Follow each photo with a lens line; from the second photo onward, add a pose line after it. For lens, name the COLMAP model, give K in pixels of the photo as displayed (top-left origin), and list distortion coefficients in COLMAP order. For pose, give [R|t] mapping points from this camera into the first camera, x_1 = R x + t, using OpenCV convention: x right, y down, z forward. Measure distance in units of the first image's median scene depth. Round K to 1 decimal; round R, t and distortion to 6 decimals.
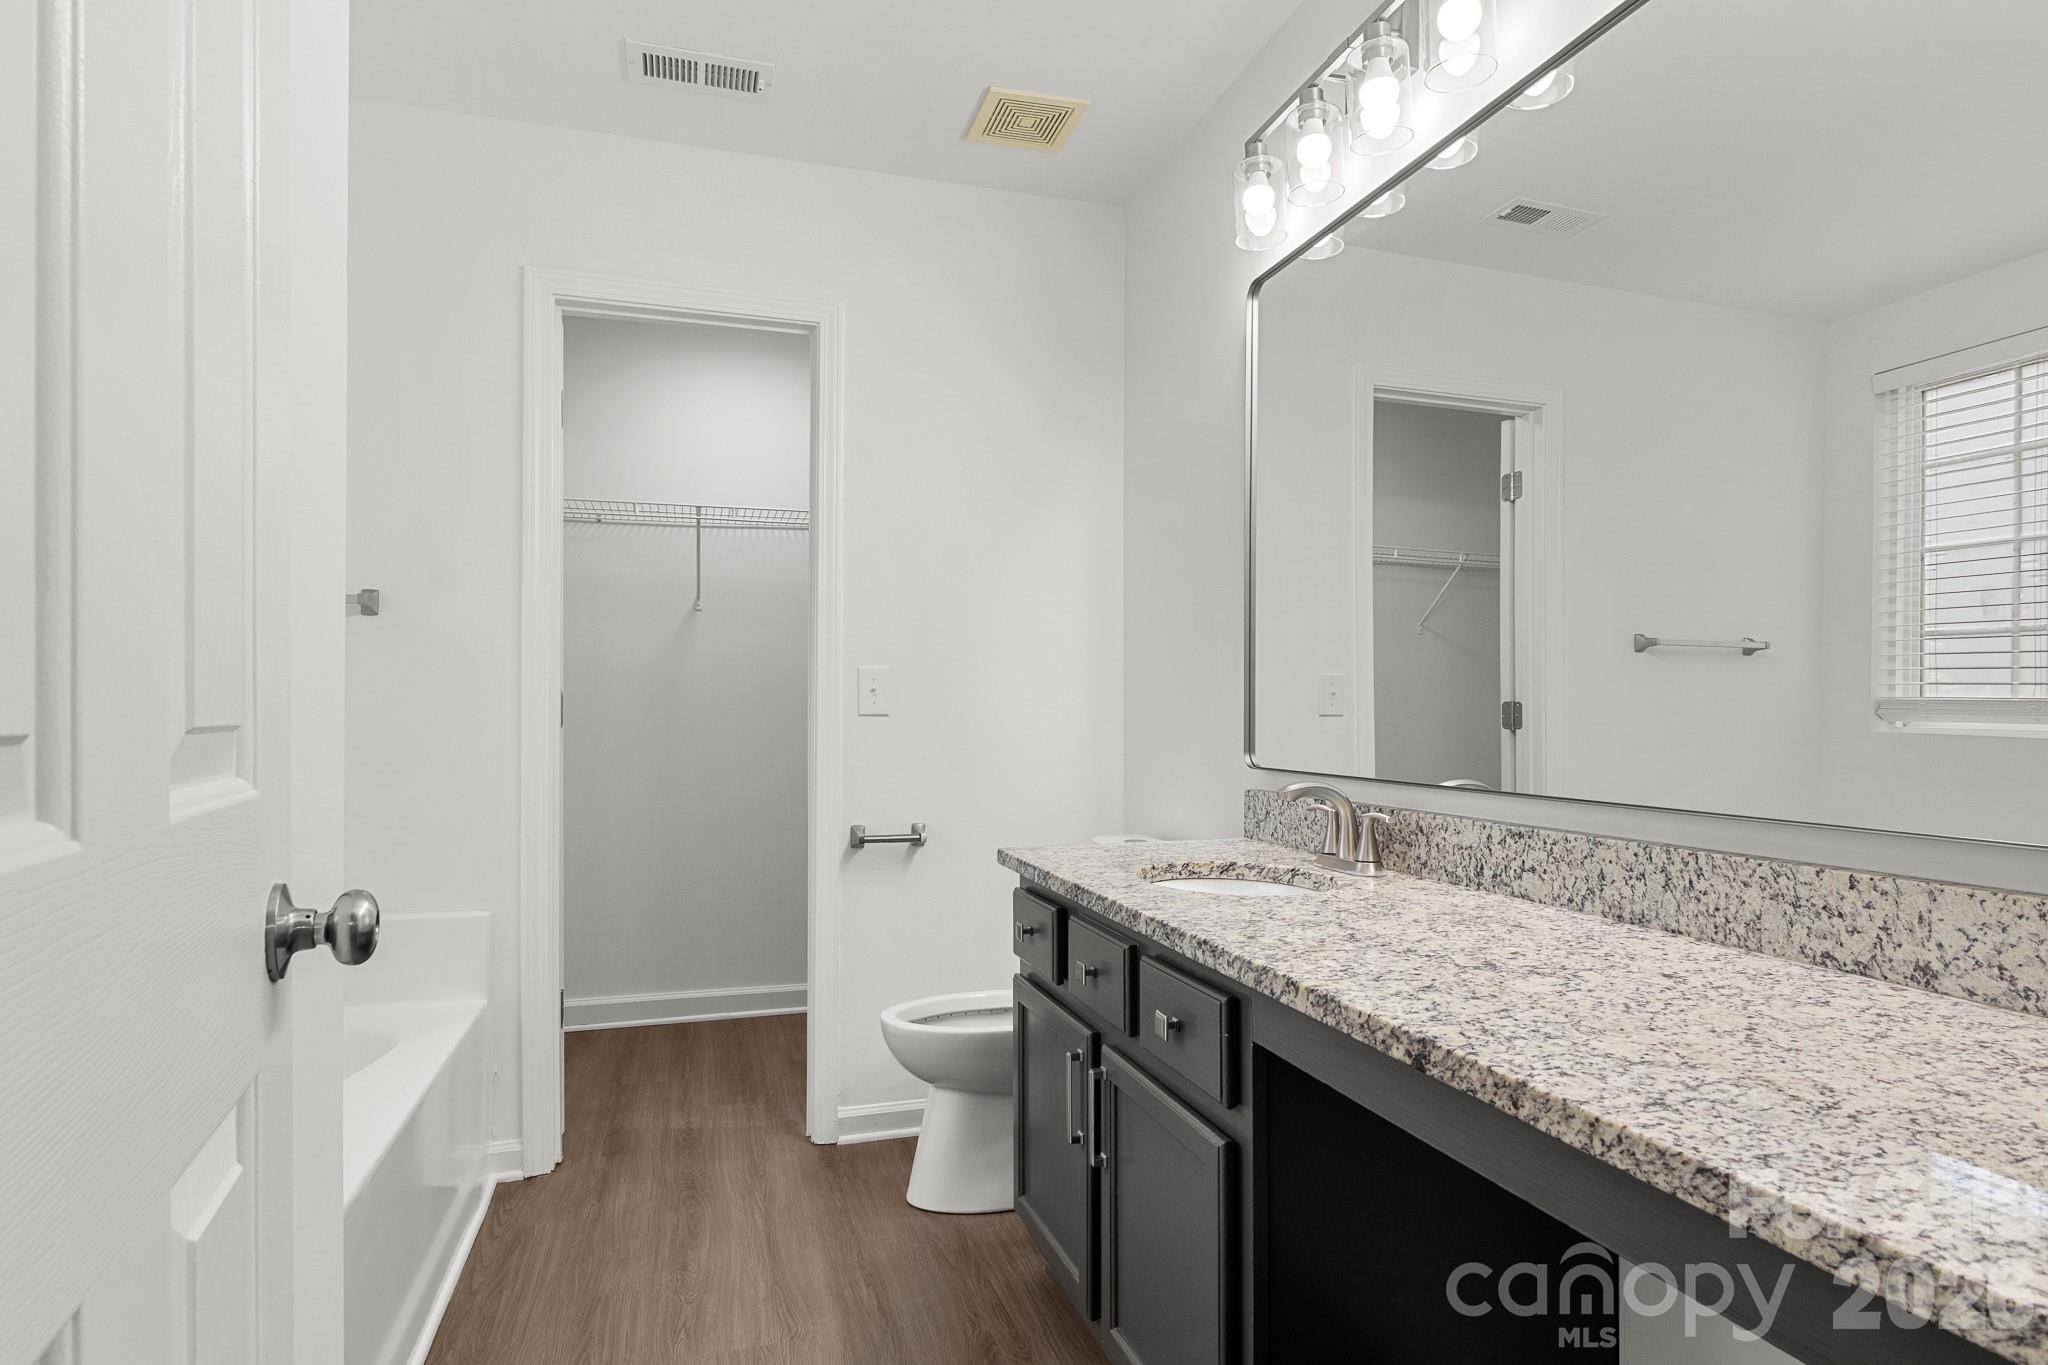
lens RADIAL K [[1117.4, 0, 1033.2], [0, 1117.4, 709.9], [0, 0, 1]] dist [-0.004670, -0.000874]
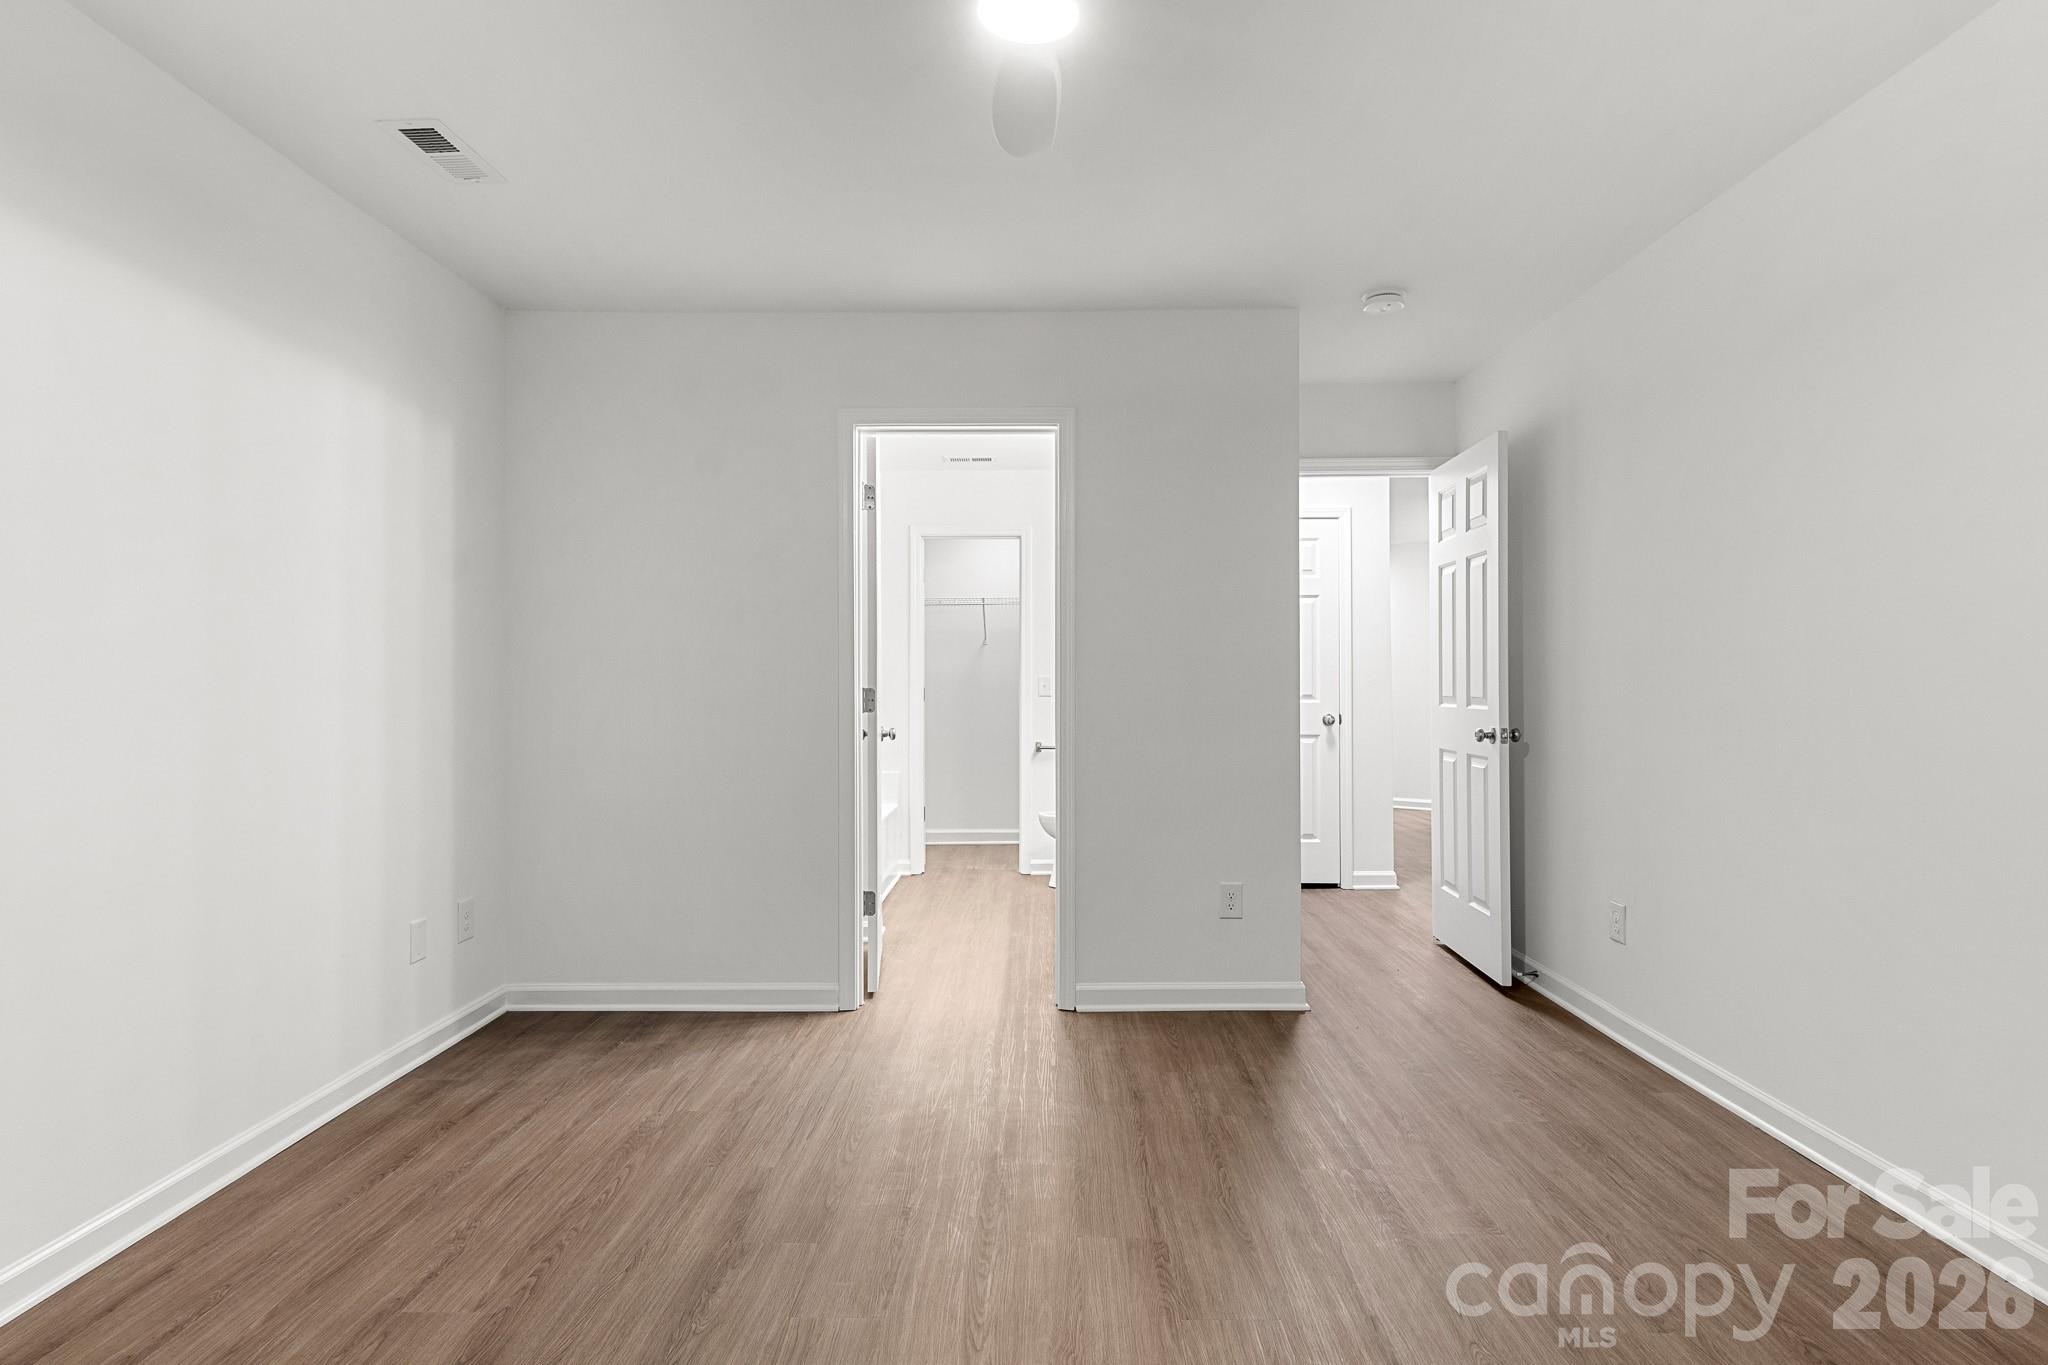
lens RADIAL K [[1074.2, 0, 1023.7], [0, 1074.2, 687.3], [0, 0, 1]] dist [0.001110, 0.000637]
pose [[0.953355, -0.000857, -0.301849, 0.506110], [0.001246, 0.999999, 0.001095, -0.016820], [0.301848, -0.001420, 0.953355, -1.201896]]
